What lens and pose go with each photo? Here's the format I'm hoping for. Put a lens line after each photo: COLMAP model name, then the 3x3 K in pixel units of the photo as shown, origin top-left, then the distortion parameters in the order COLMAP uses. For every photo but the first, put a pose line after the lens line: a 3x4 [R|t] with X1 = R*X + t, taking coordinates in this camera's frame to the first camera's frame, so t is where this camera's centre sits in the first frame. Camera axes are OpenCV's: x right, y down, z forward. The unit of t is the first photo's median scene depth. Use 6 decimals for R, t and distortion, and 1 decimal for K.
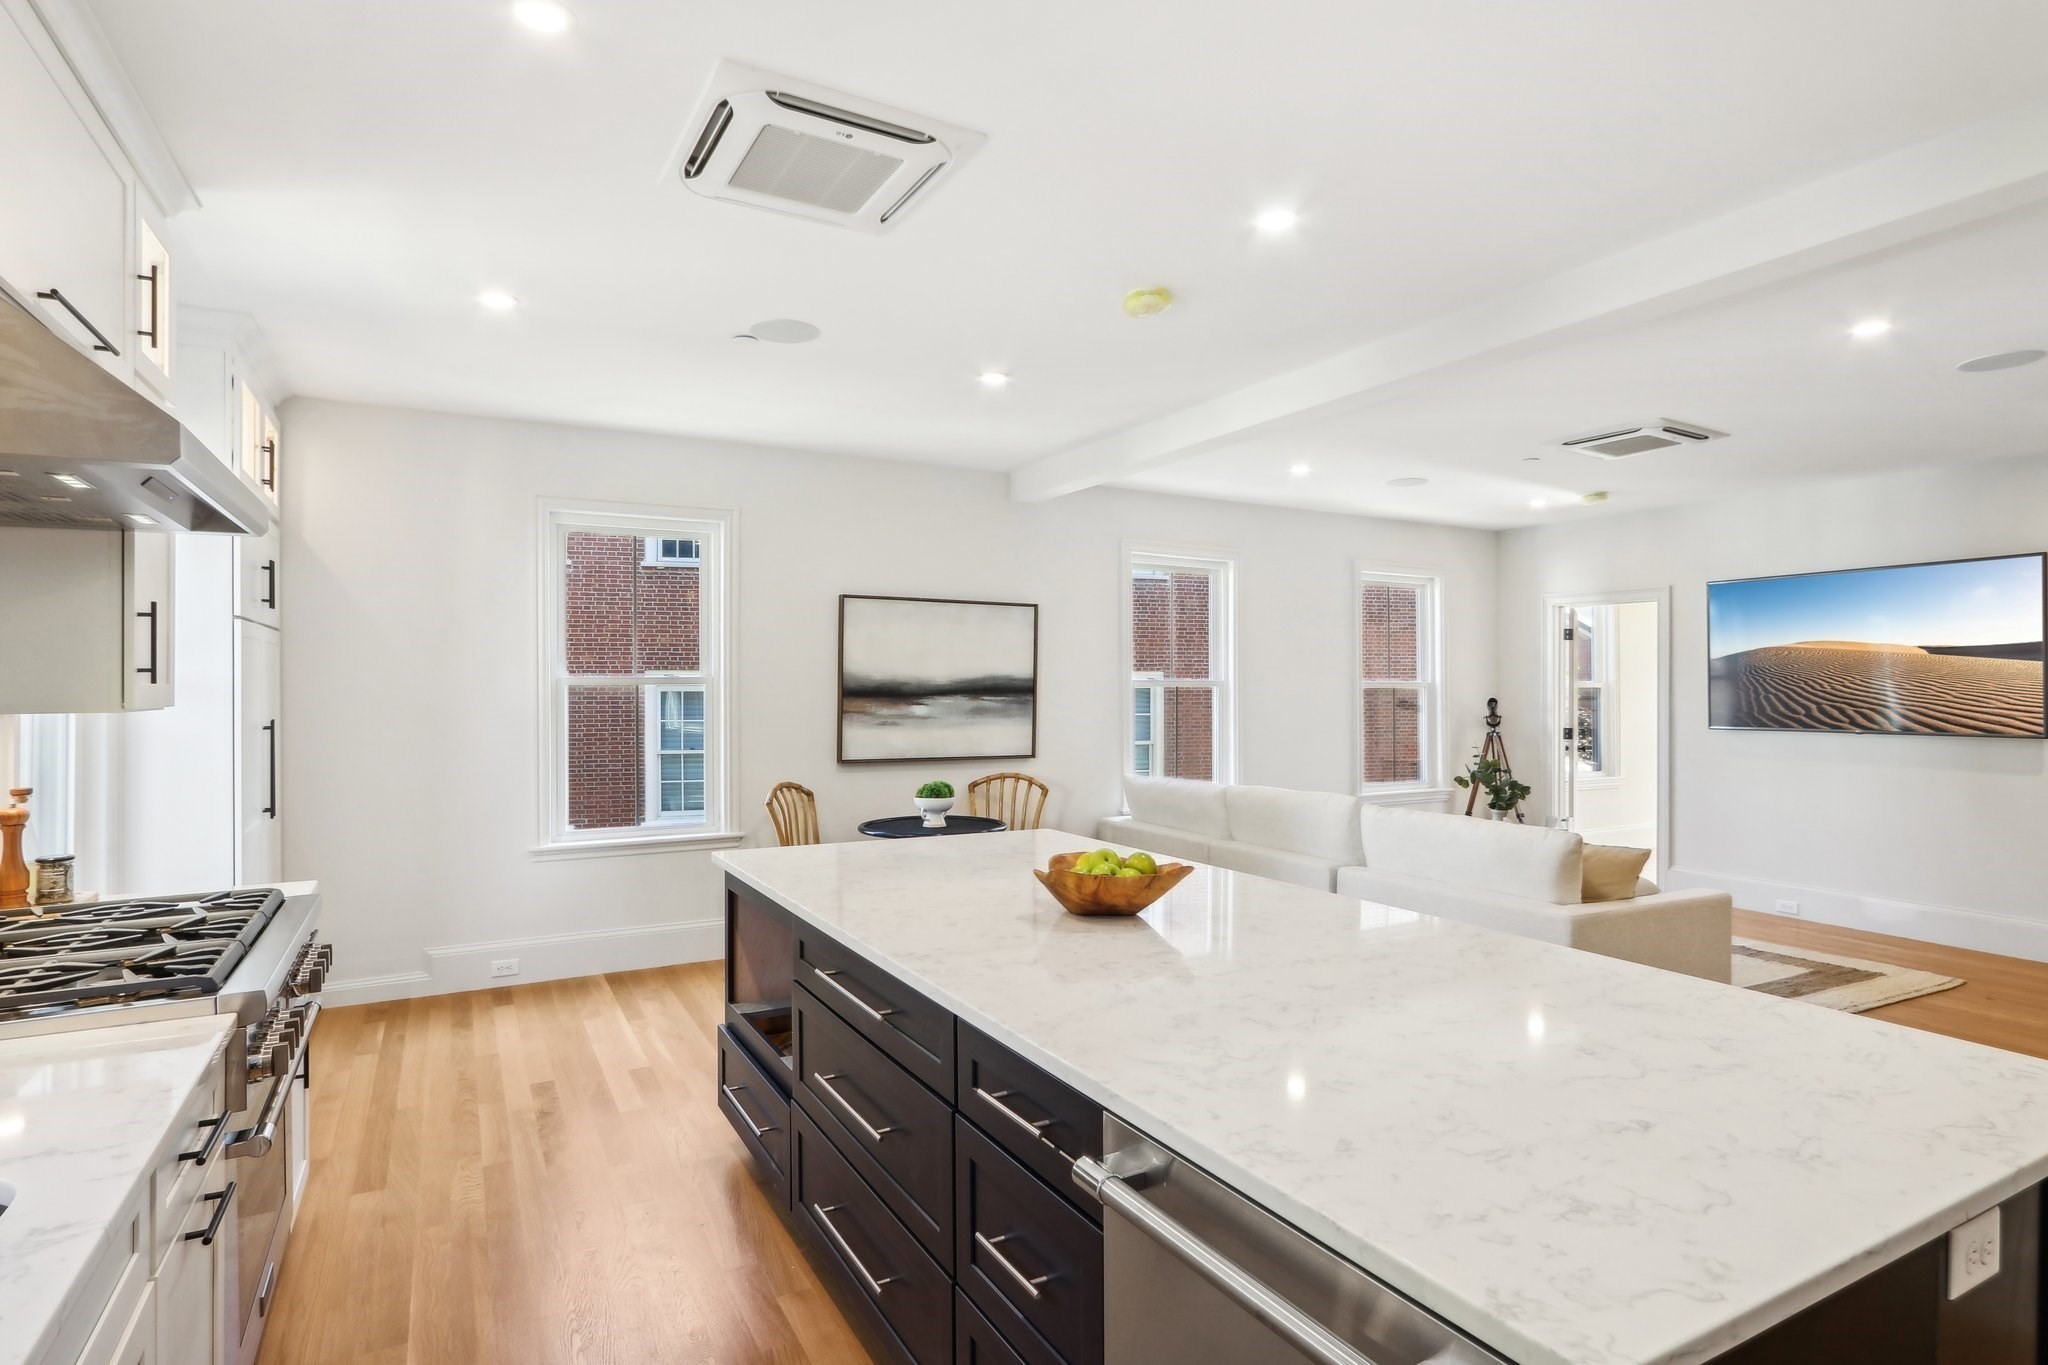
lens RADIAL K [[1054.9, 0, 1006.1], [0, 1054.9, 691.2], [0, 0, 1]] dist [-0.014155, 0.005596]
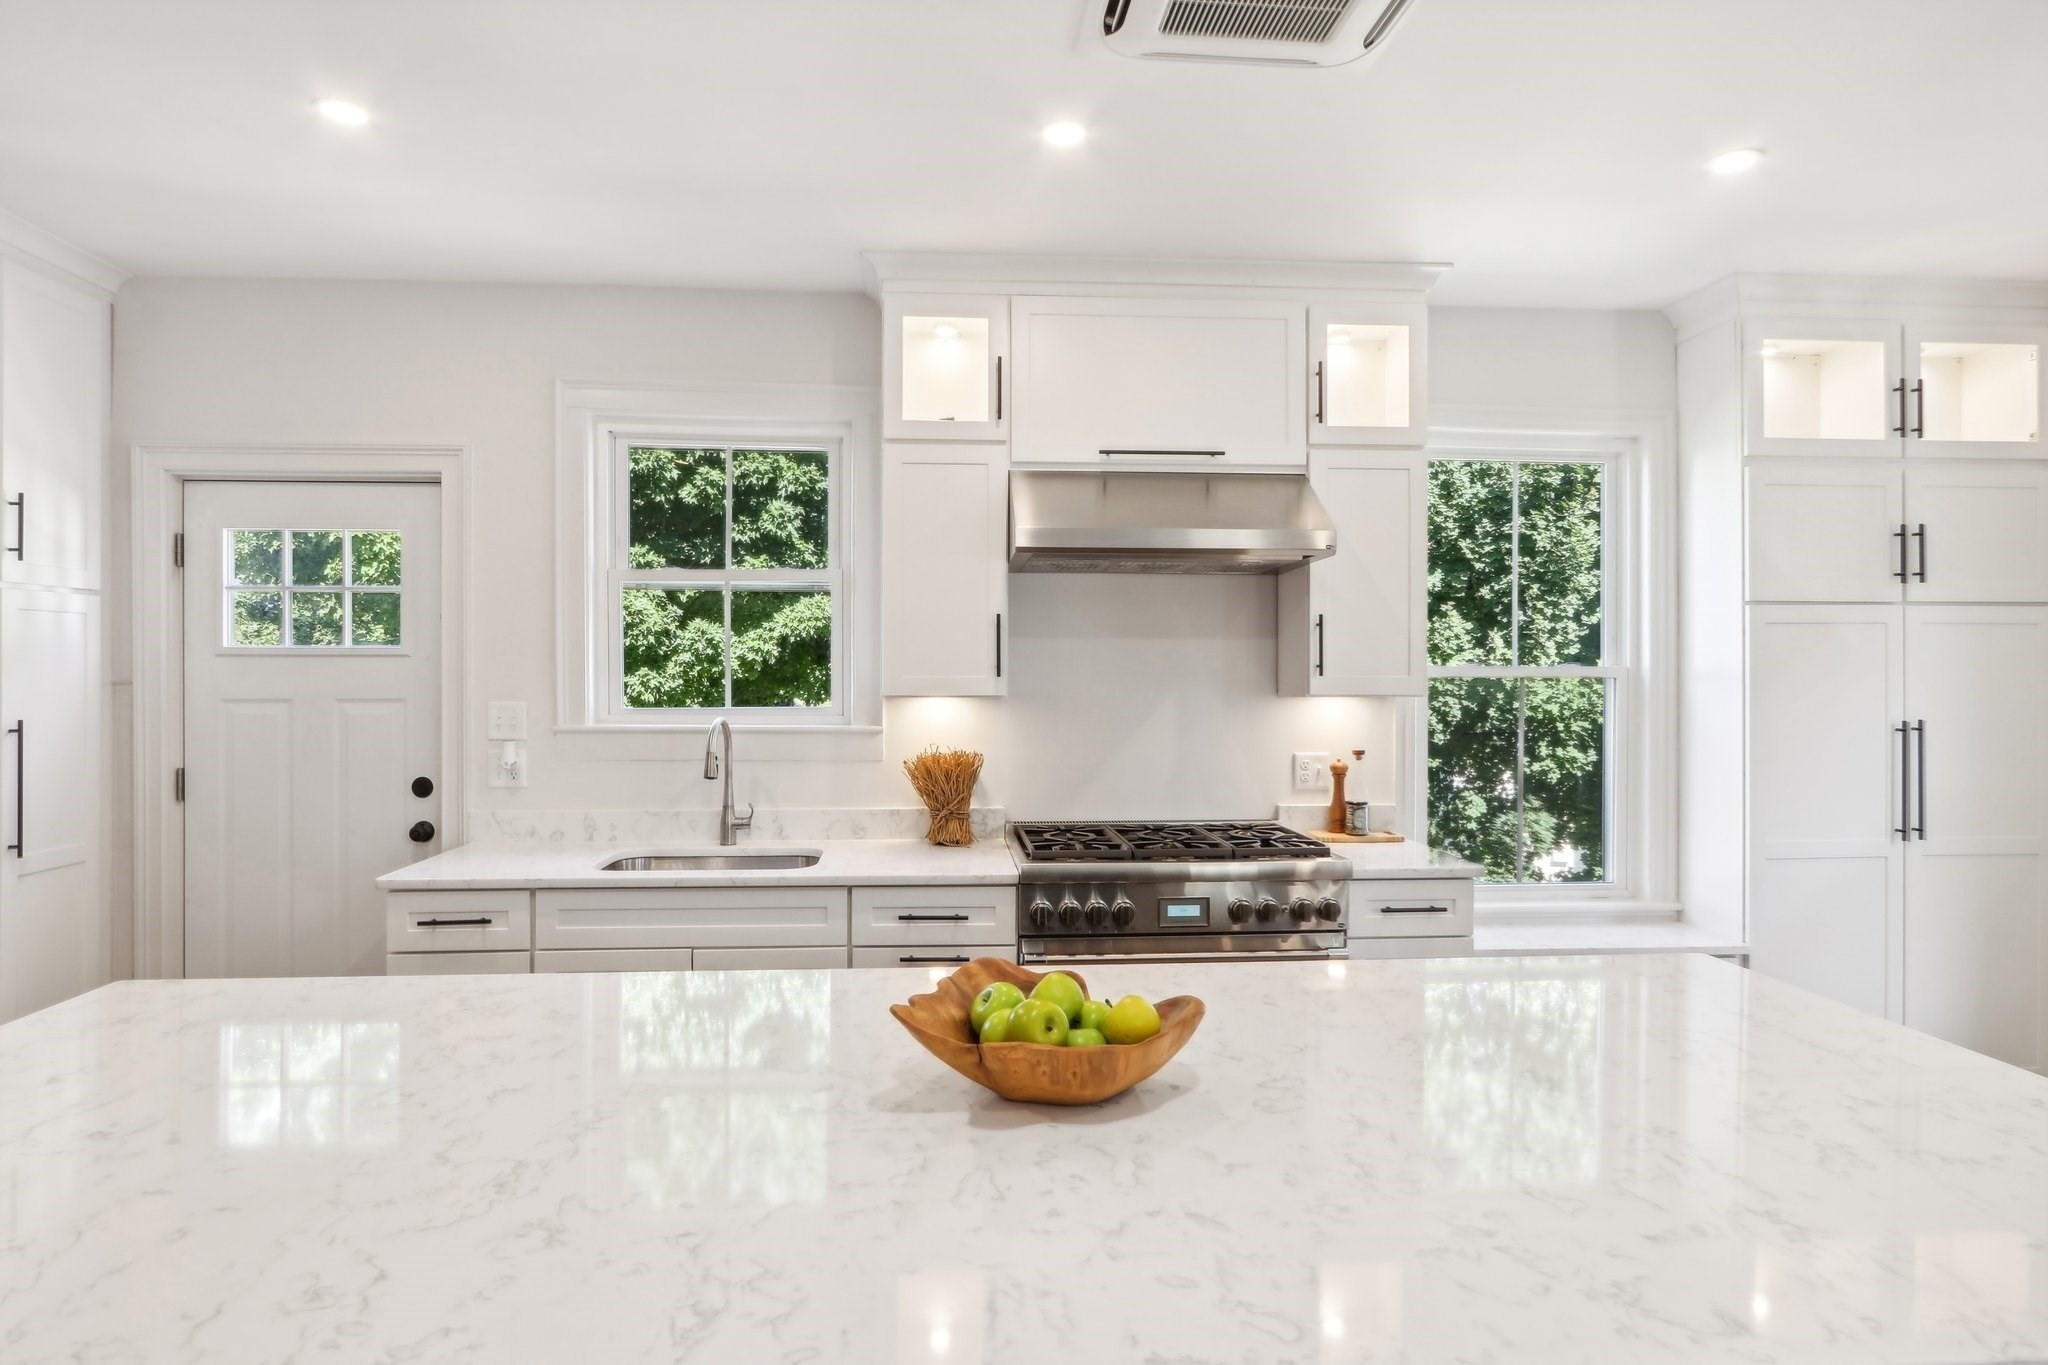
lens RADIAL K [[1121.7, 0, 1008.4], [0, 1121.7, 678.3], [0, 0, 1]] dist [-0.004131, -0.004174]
pose [[-0.415715, 0.000975, -0.909494, 0.260437], [-0.004728, 0.999984, 0.003233, -0.003008], [0.909483, 0.005644, -0.415703, 0.497871]]
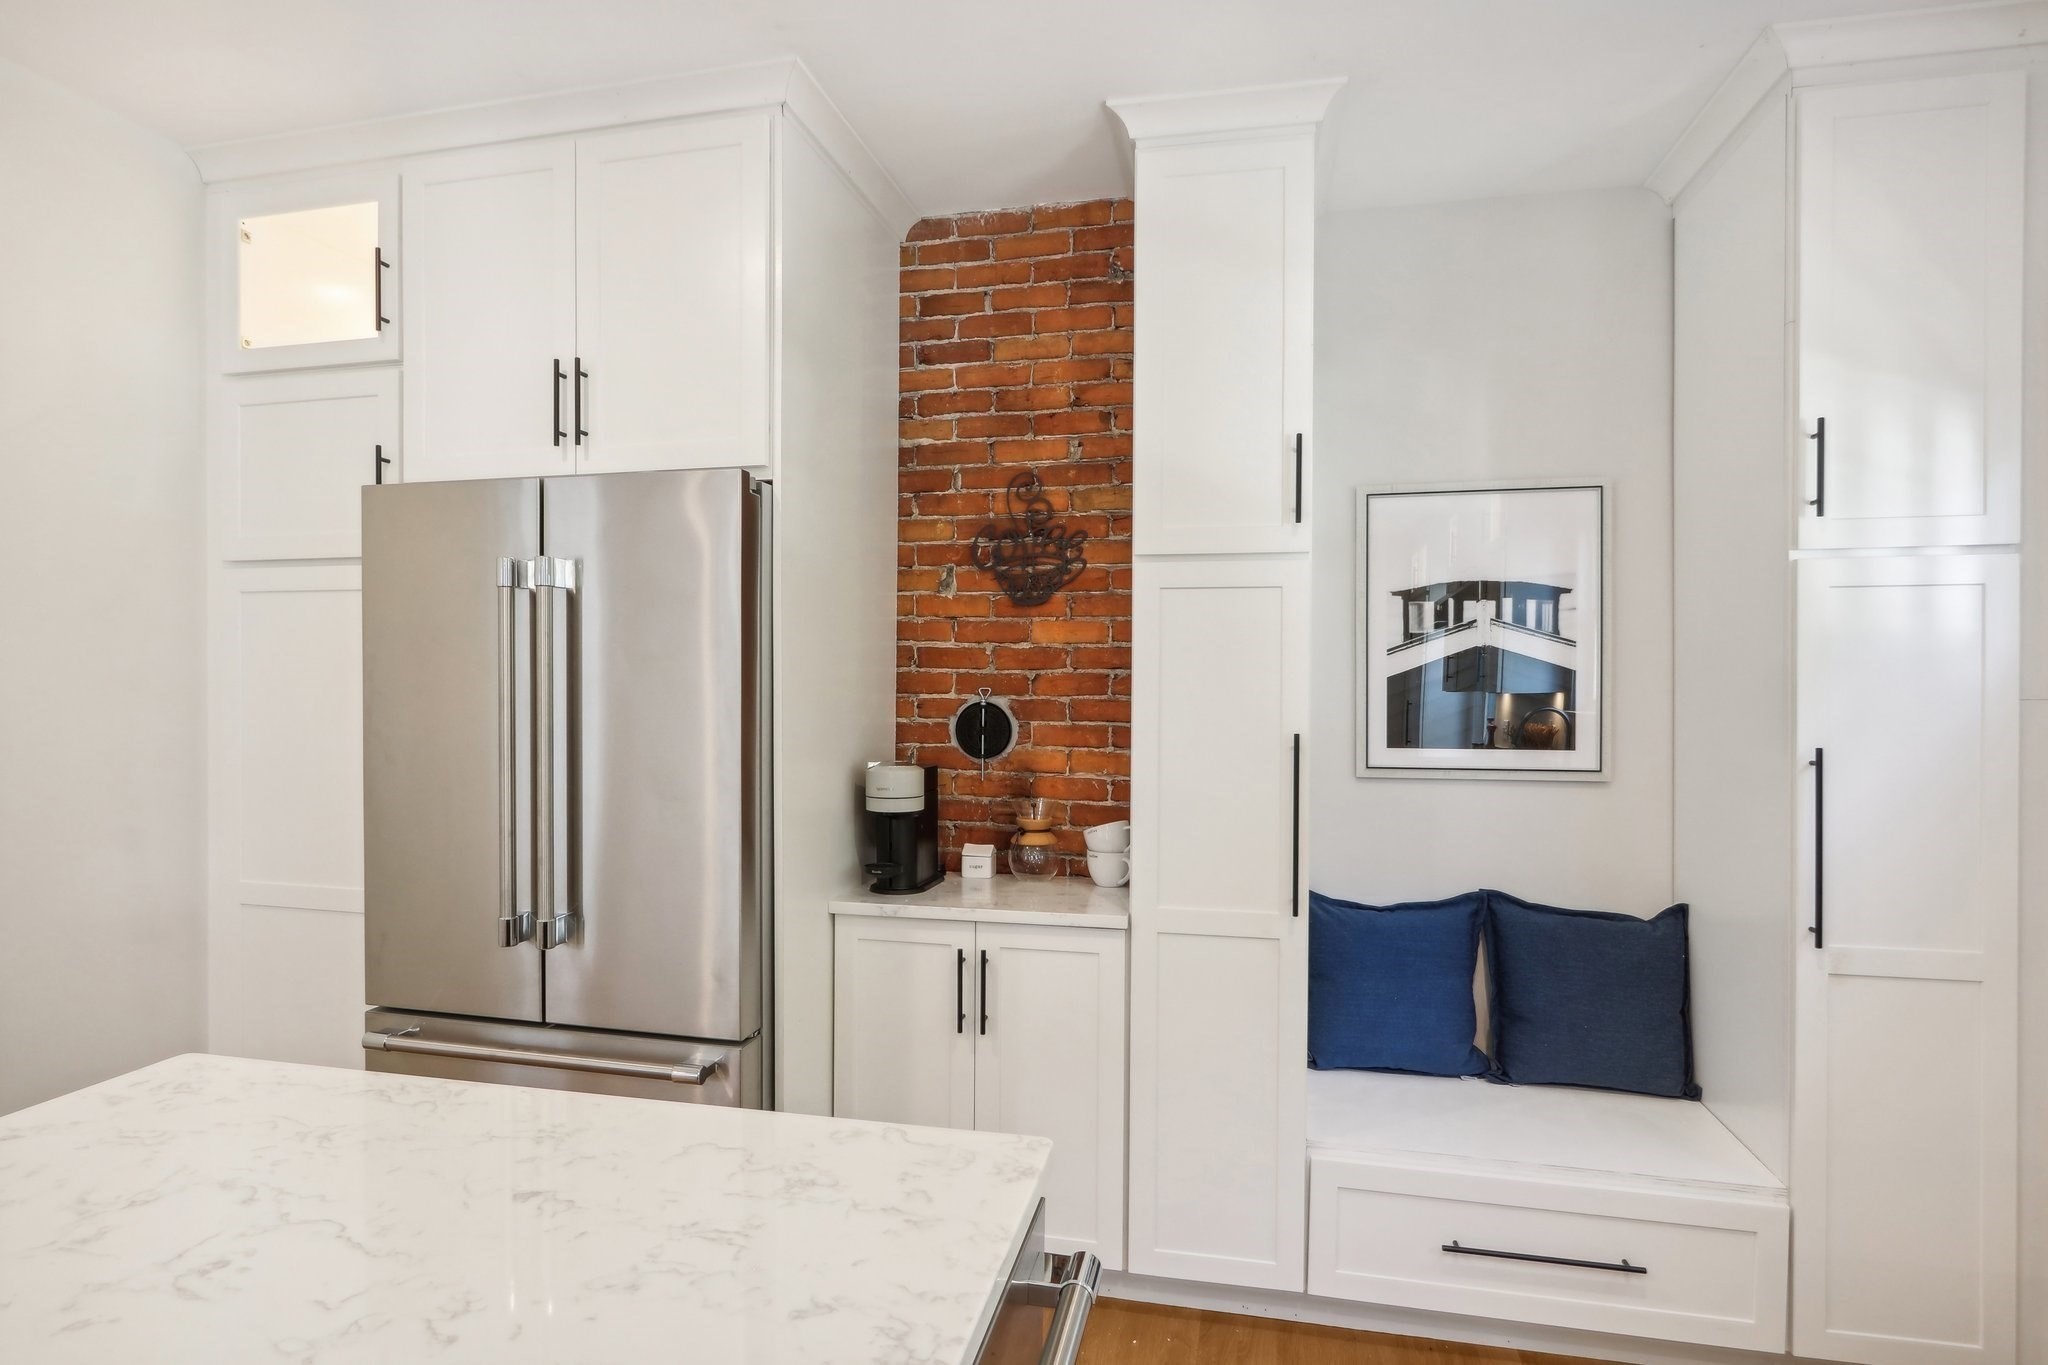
lens RADIAL K [[1121.7, 0, 992.2], [0, 1121.7, 684.0], [0, 0, 1]] dist [-0.004131, -0.004174]
pose [[-0.751259, -0.005087, 0.659987, -0.057501], [-0.003419, 0.999987, 0.003815, -0.000796], [-0.659998, 0.000610, -0.751267, 0.308291]]
